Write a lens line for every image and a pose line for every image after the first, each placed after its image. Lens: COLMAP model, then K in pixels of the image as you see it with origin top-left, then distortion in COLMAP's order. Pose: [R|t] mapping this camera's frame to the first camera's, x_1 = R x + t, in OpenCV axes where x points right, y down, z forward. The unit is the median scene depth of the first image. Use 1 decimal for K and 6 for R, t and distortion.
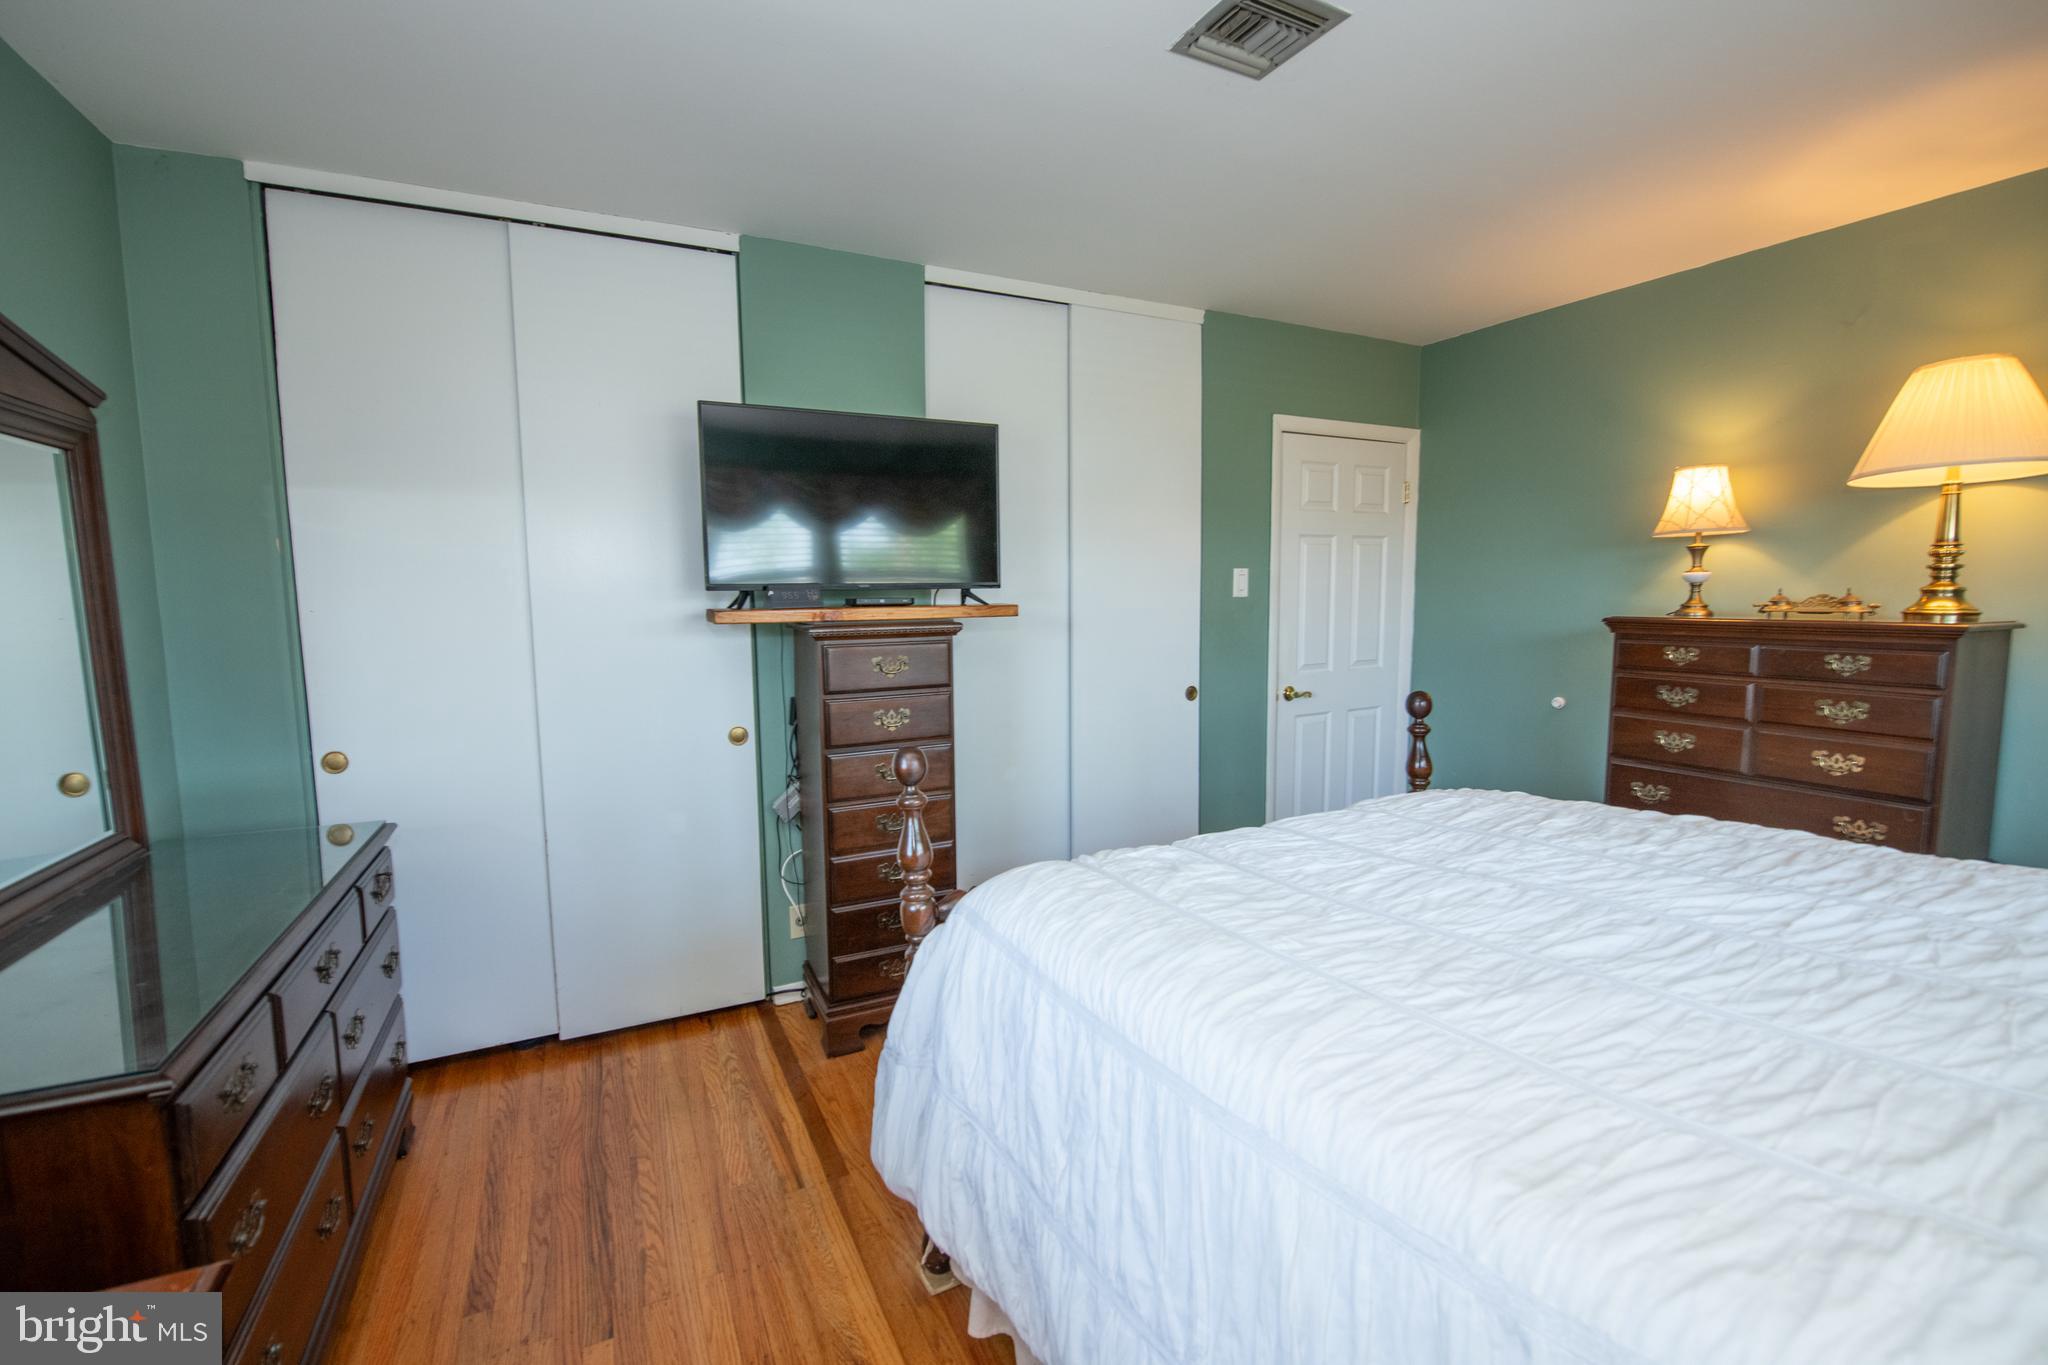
lens RADIAL K [[881.4, 0, 1015.4], [0, 881.4, 684.1], [0, 0, 1]] dist [-0.003940, -0.000604]
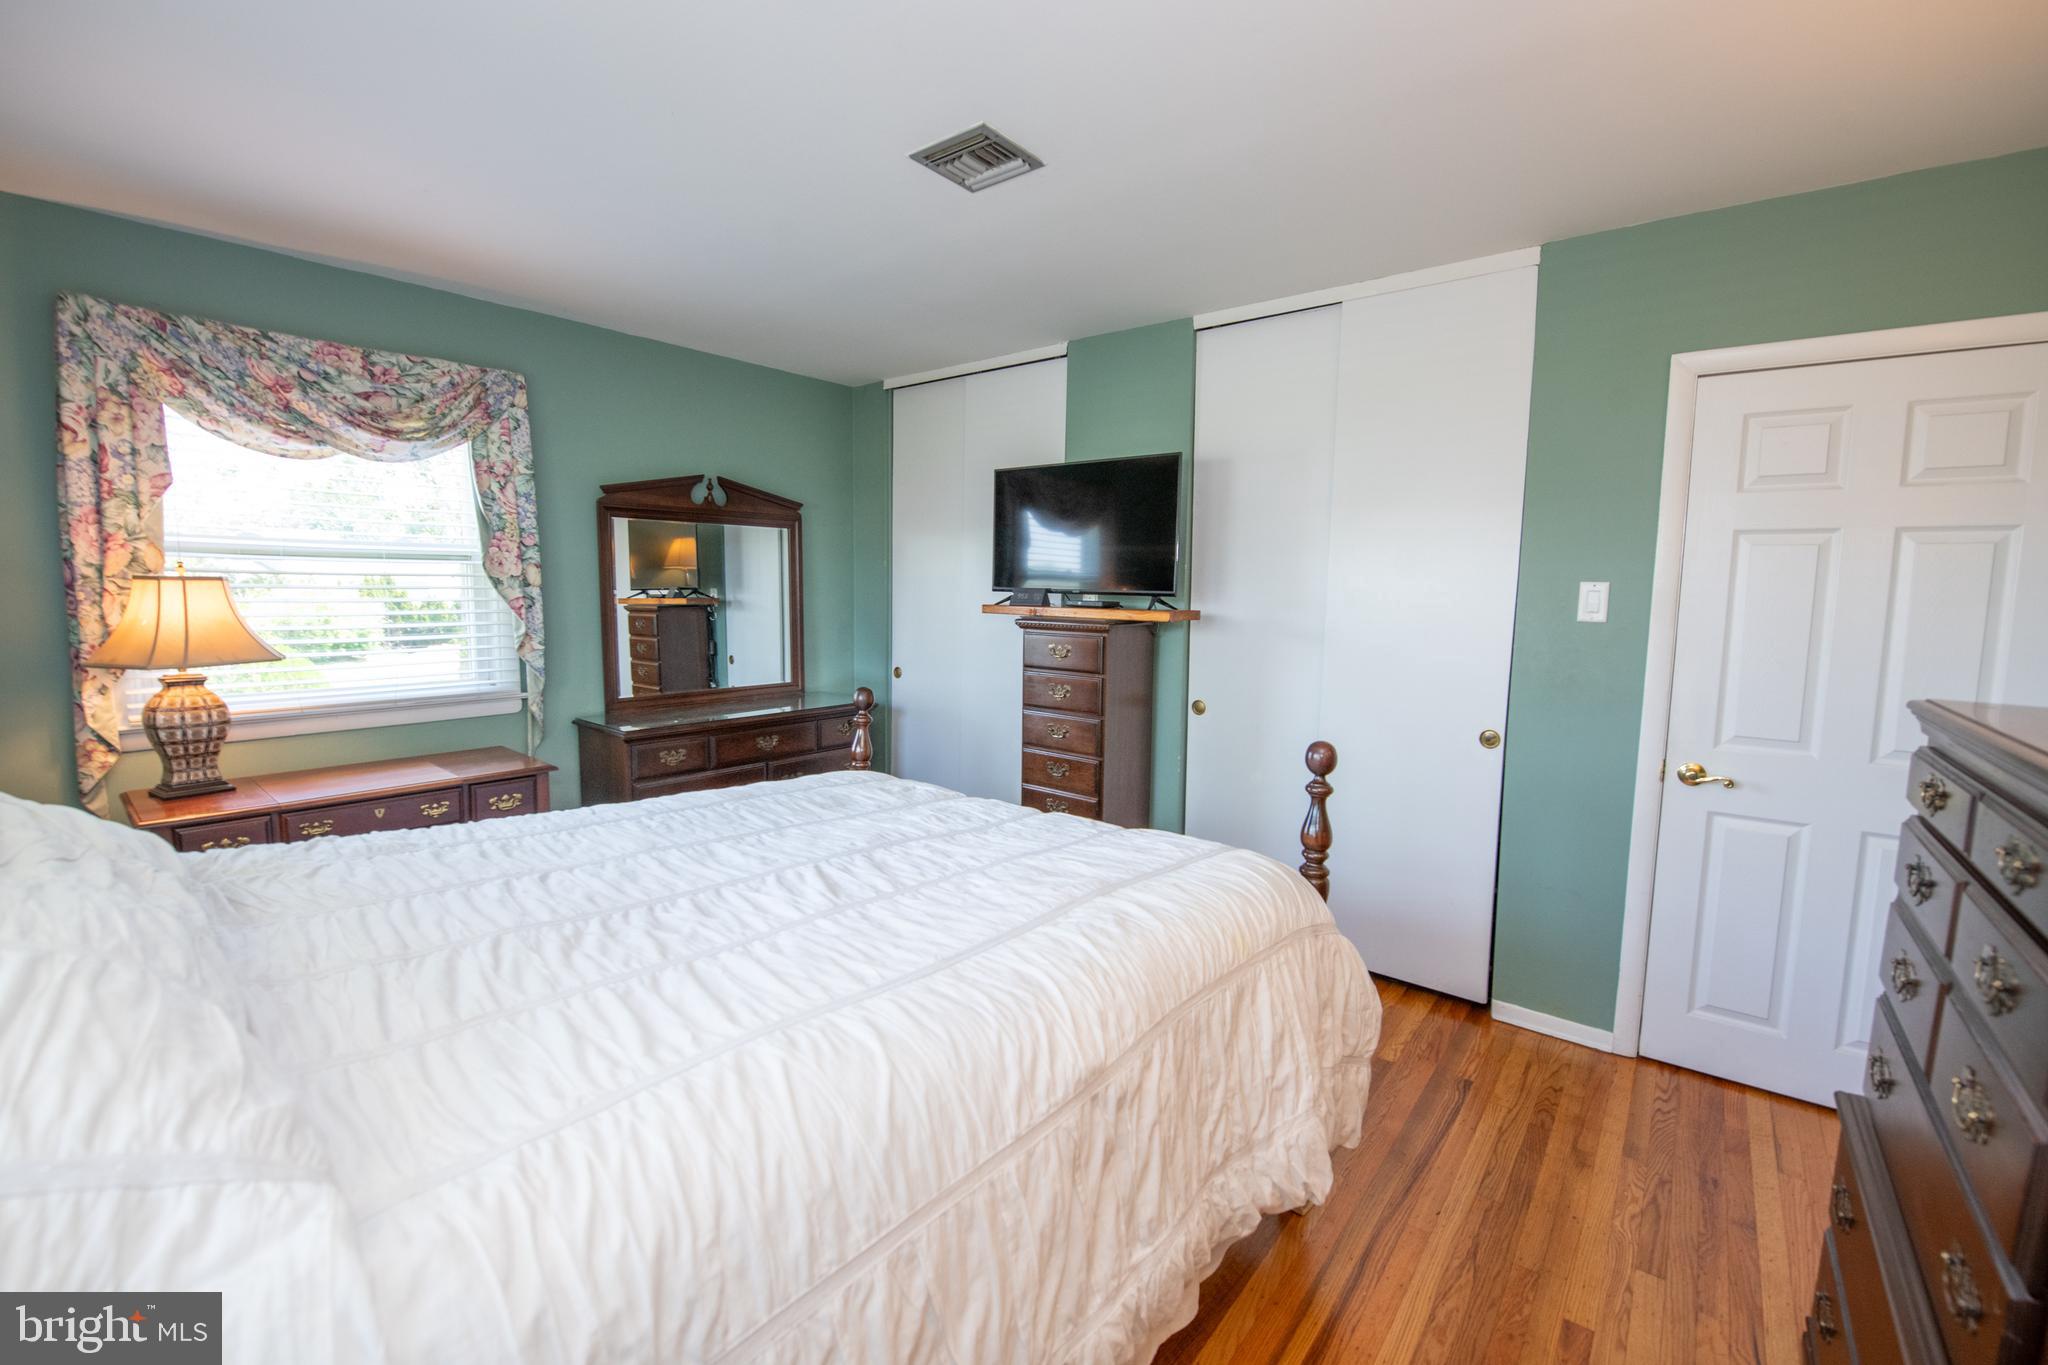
lens RADIAL K [[881.4, 0, 1022.3], [0, 881.4, 674.8], [0, 0, 1]] dist [-0.003940, -0.000604]
pose [[0.392984, 0.112651, -0.912619, 0.911960], [-0.123399, 0.989951, 0.069059, -0.060825], [0.911228, 0.085477, 0.402936, 0.365745]]
